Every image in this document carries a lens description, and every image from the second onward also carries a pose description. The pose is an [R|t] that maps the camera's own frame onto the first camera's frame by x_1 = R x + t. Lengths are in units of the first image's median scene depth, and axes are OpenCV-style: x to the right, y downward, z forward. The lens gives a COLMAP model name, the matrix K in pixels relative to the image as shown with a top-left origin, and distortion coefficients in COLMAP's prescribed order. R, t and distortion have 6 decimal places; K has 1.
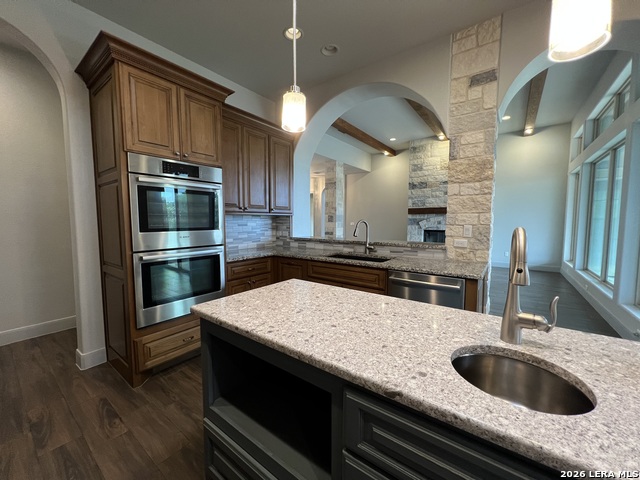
lens RADIAL K [[256.1, 0, 319.7], [0, 256.1, 239.0], [0, 0, 1]] dist [0.000368, -0.000531]
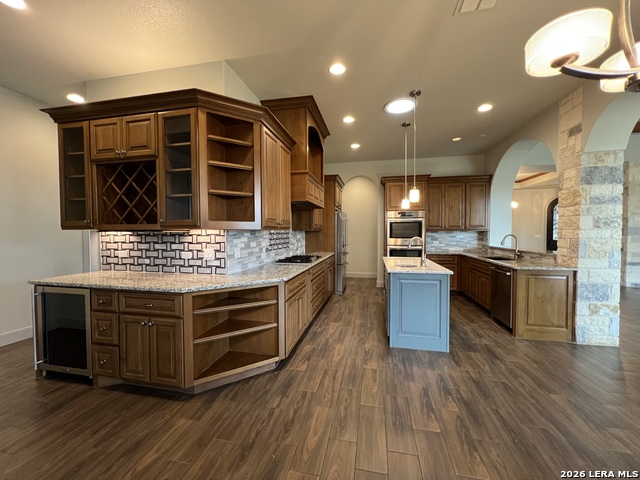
lens RADIAL K [[255.3, 0, 321.6], [0, 255.3, 239.1], [0, 0, 1]] dist [-0.004540, -0.000158]
pose [[0.420750, 0.023252, -0.906879, 0.505699], [-0.065014, 0.997874, -0.004578, 0.014893], [0.904844, 0.060886, 0.421367, -0.287662]]
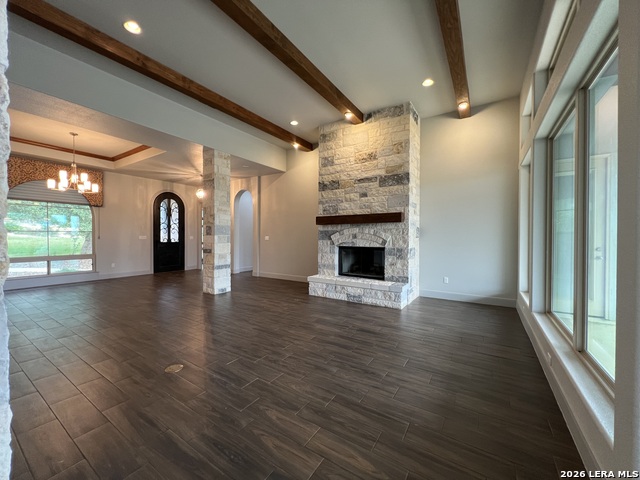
lens RADIAL K [[255.3, 0, 319.8], [0, 255.3, 239.3], [0, 0, 1]] dist [-0.004540, -0.000158]
pose [[0.998046, 0.002490, 0.062434, 0.404512], [0.001538, 0.997924, -0.064389, -0.011804], [-0.062465, 0.064359, 0.995970, 0.371765]]
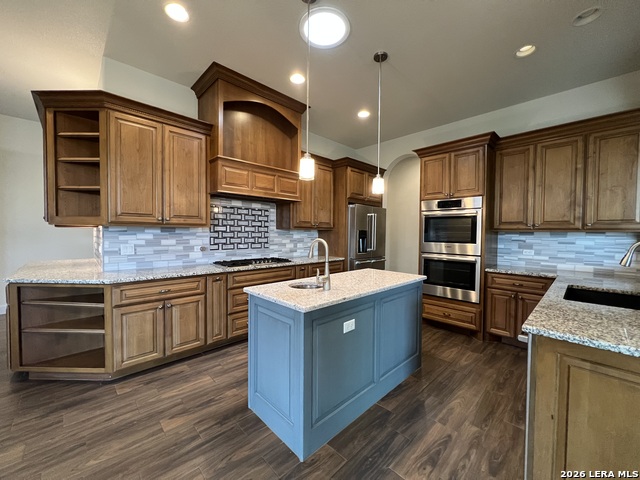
lens RADIAL K [[256.1, 0, 324.1], [0, 256.1, 239.5], [0, 0, 1]] dist [0.000368, -0.000531]
pose [[-0.161091, 0.024672, -0.986631, 0.413352], [-0.084757, 0.995648, 0.038736, -0.017581], [0.983293, 0.089864, -0.158299, 0.186168]]
